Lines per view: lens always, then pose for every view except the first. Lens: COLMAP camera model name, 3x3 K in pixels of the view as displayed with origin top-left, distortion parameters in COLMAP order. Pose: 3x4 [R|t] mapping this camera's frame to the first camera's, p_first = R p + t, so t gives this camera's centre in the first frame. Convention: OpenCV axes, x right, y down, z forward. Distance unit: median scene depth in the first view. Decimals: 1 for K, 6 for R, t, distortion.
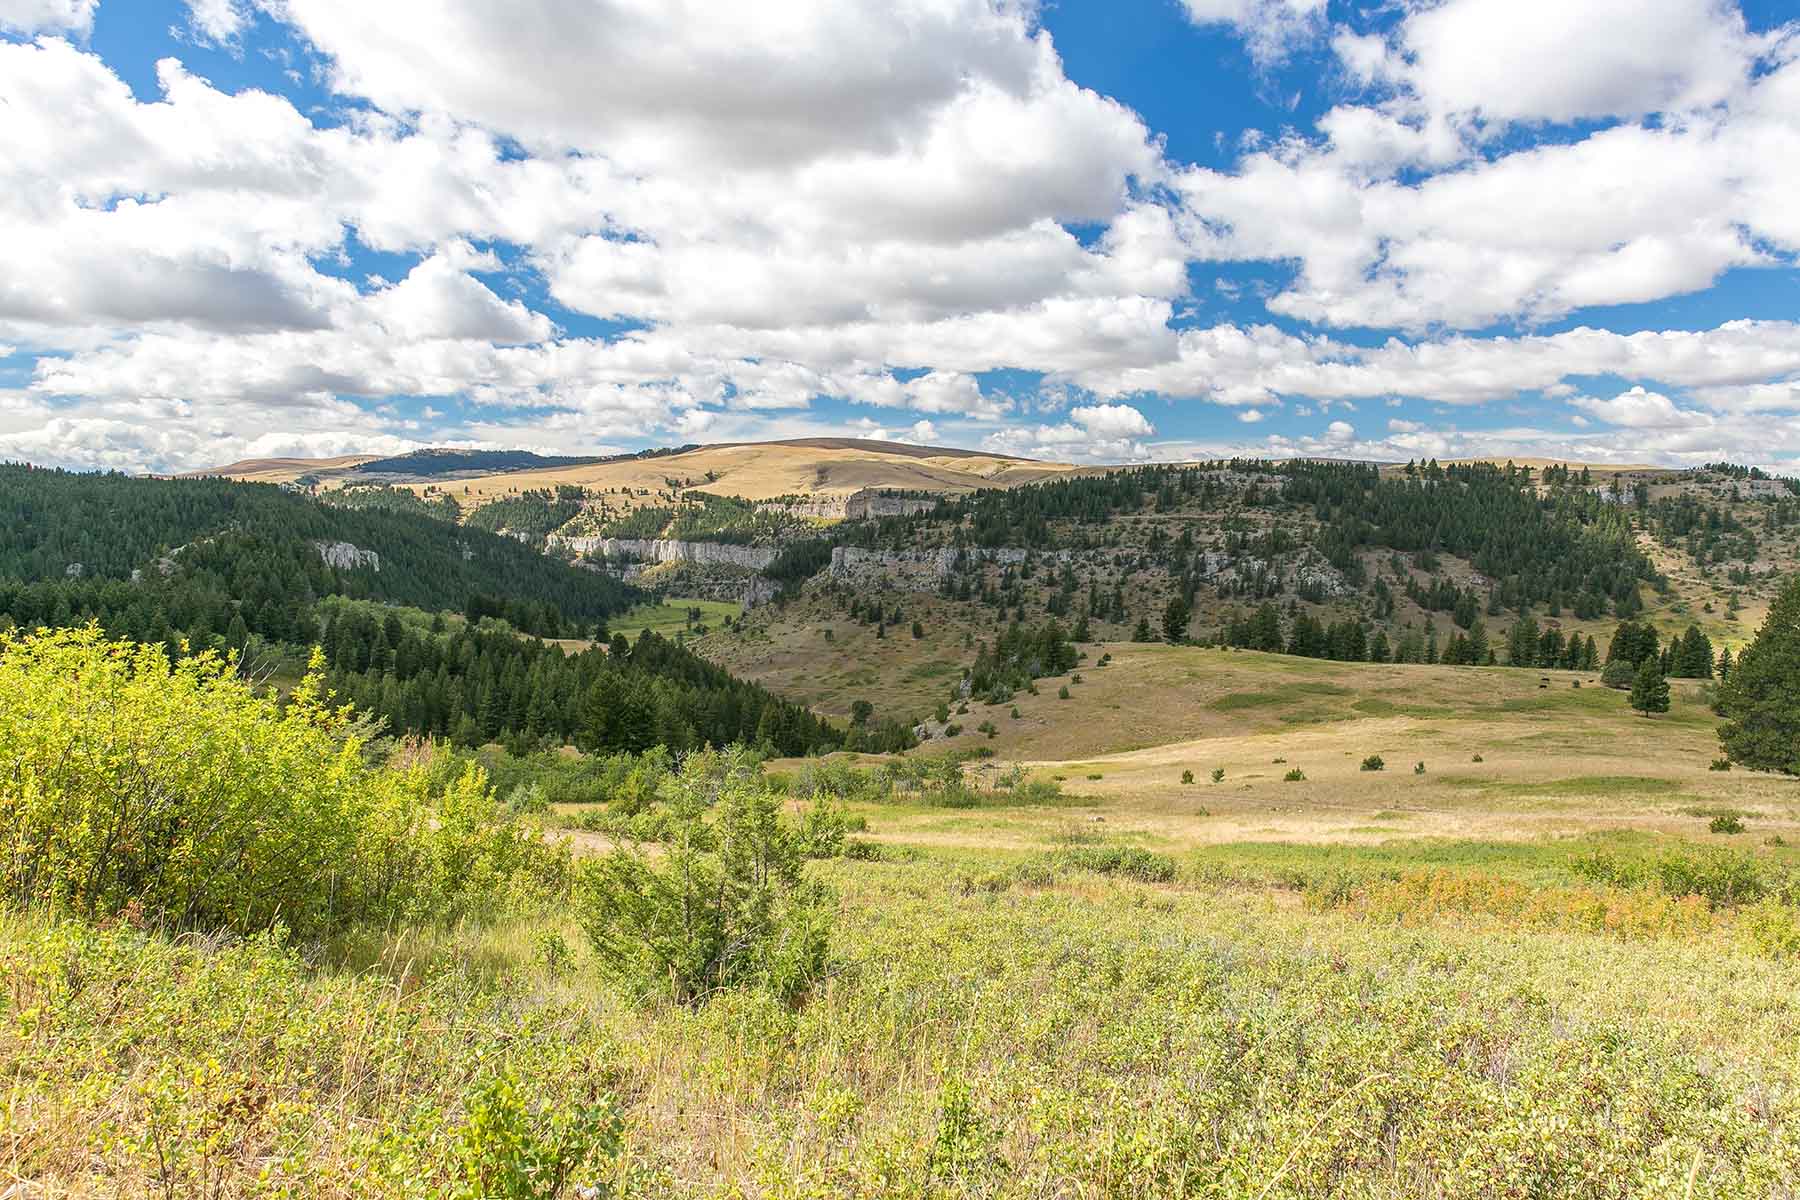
lens RADIAL K [[1172.1, 0, 900.0], [0, 1172.1, 600.0], [0, 0, 1]] dist [0.003981, -0.000684]
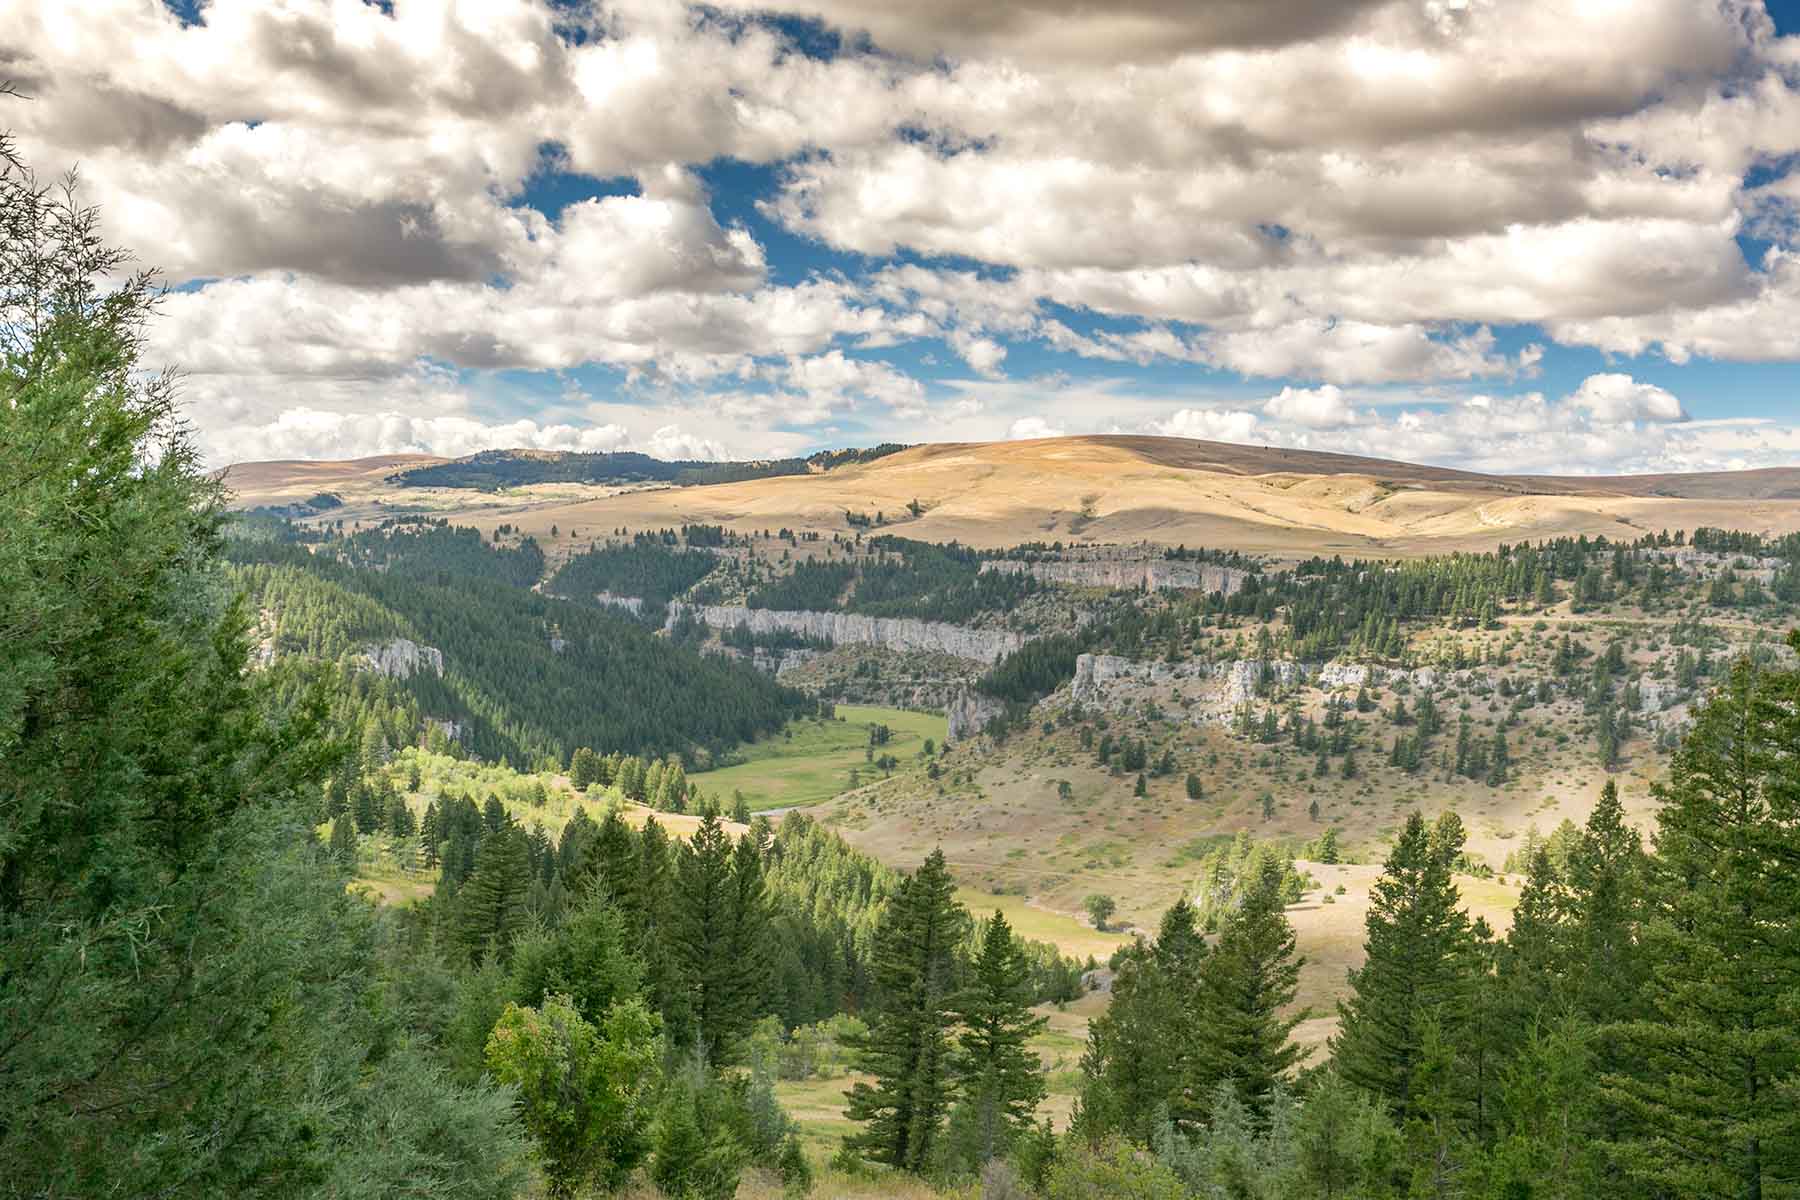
lens RADIAL K [[1938.1, 0, 900.0], [0, 1938.1, 600.0], [0, 0, 1]] dist [-0.006558, -0.005444]
pose [[0.985136, 0.012873, -0.171295, 0.035292], [-0.020116, 0.998972, -0.040616, -0.030844], [0.170596, 0.043458, 0.984382, -0.127093]]
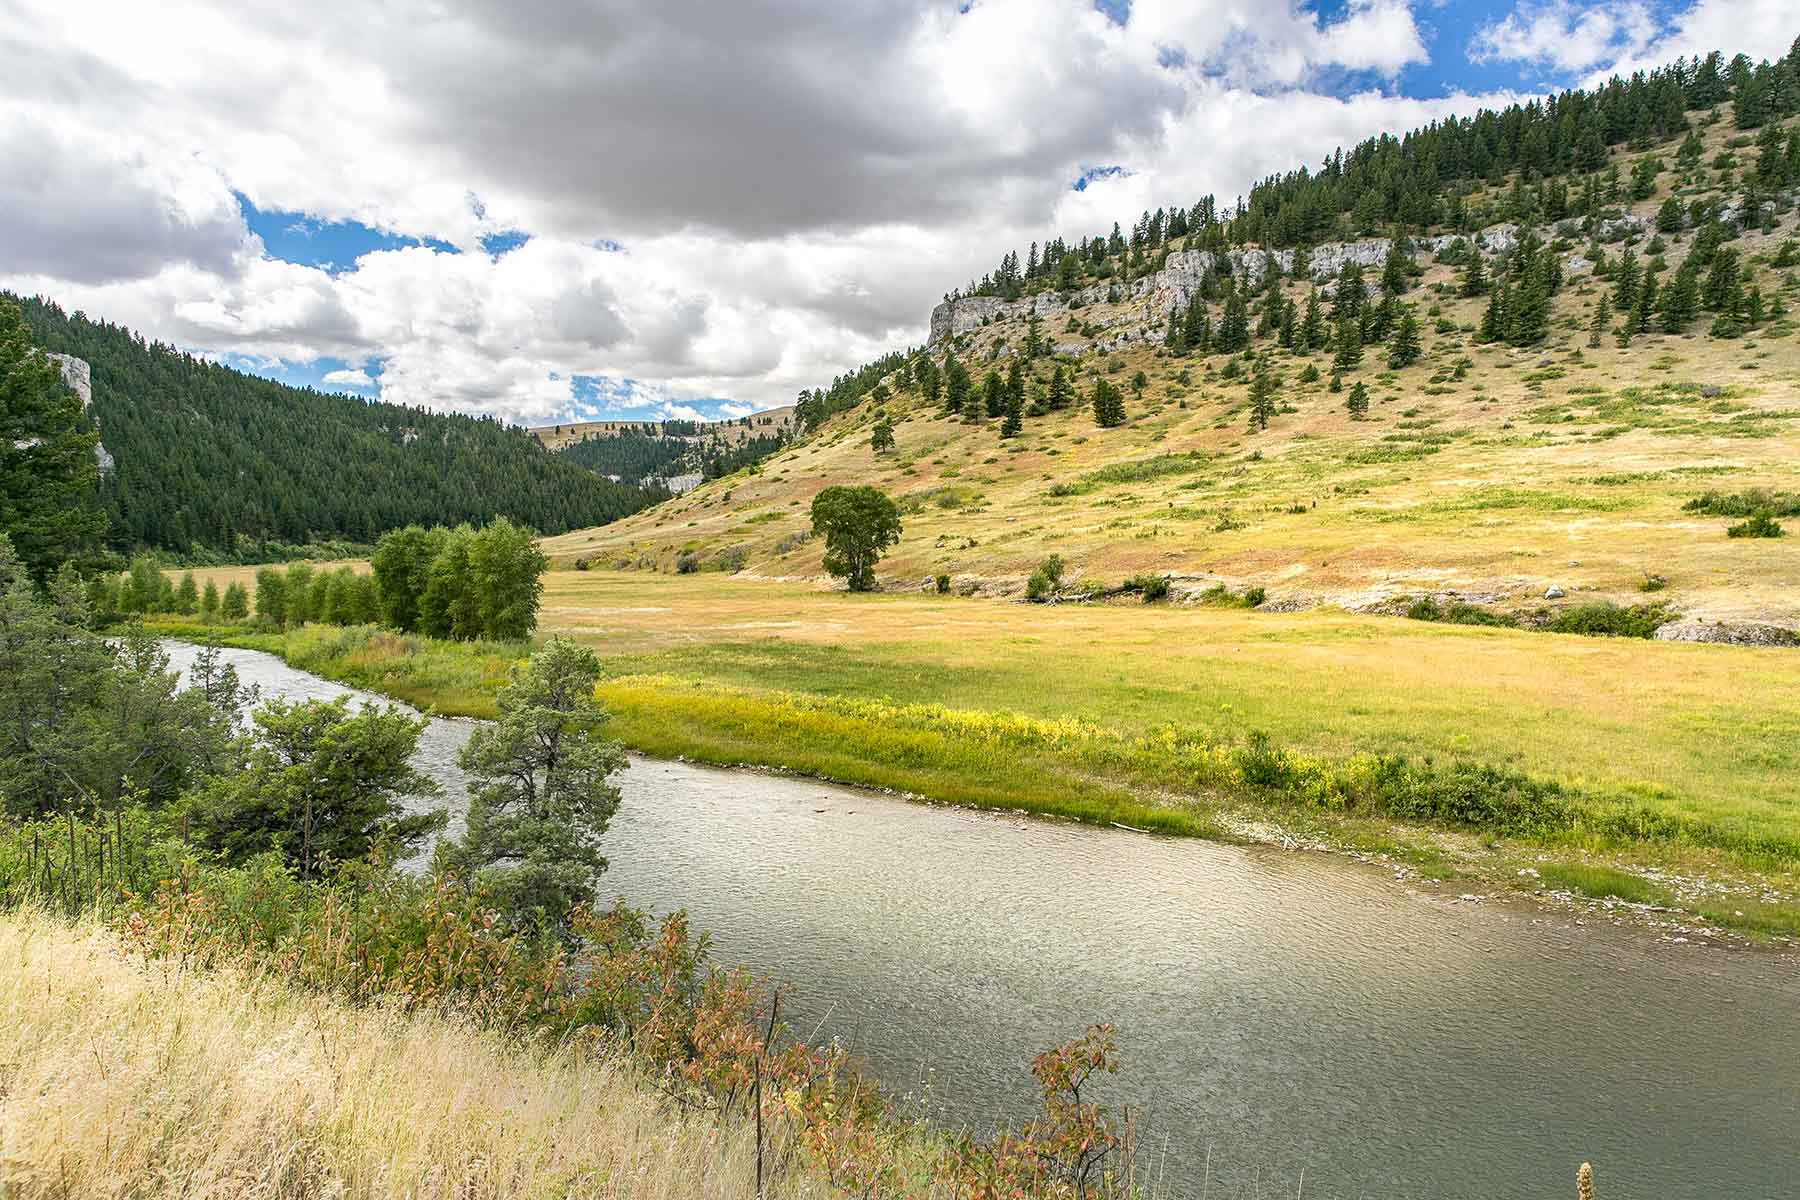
lens RADIAL K [[1172.1, 0, 900.0], [0, 1172.1, 600.0], [0, 0, 1]] dist [0.003981, -0.000684]
pose [[0.983289, -0.008160, -0.181871, 0.016015], [0.005218, 0.999848, -0.016649, 0.086577], [0.181979, 0.015422, 0.983182, 0.584116]]
